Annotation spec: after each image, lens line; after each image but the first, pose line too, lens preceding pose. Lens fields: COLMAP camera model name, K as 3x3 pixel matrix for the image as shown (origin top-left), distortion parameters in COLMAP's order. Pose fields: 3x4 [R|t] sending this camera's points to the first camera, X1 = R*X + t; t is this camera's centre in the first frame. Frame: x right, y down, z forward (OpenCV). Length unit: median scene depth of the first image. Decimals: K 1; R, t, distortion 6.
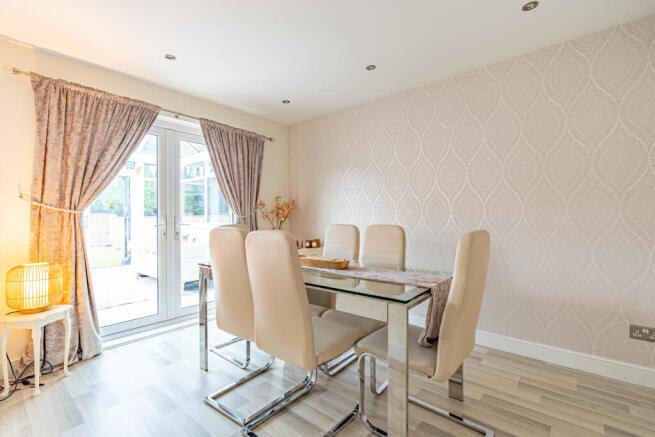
lens RADIAL K [[298.1, 0, 323.9], [0, 298.1, 216.3], [0, 0, 1]] dist [-0.001776, 0.000392]
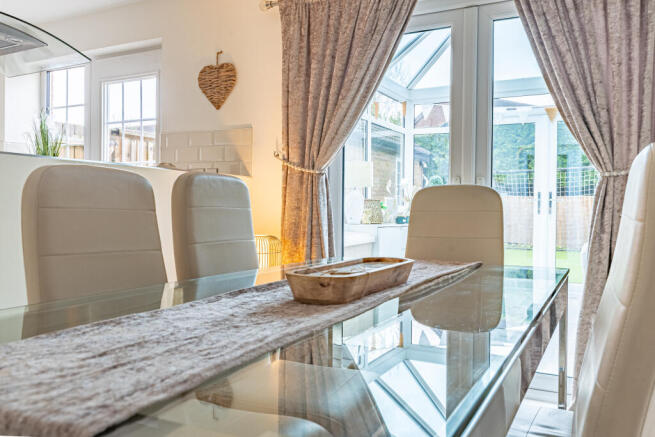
lens RADIAL K [[558.8, 0, 327.5], [0, 558.8, 218.5], [0, 0, 1]] dist [0.014080, 0.005629]
pose [[0.234630, 0.025891, -0.971740, 0.436128], [-0.007136, 0.999664, 0.024912, 0.057355], [0.972058, 0.001089, 0.234736, 0.634133]]
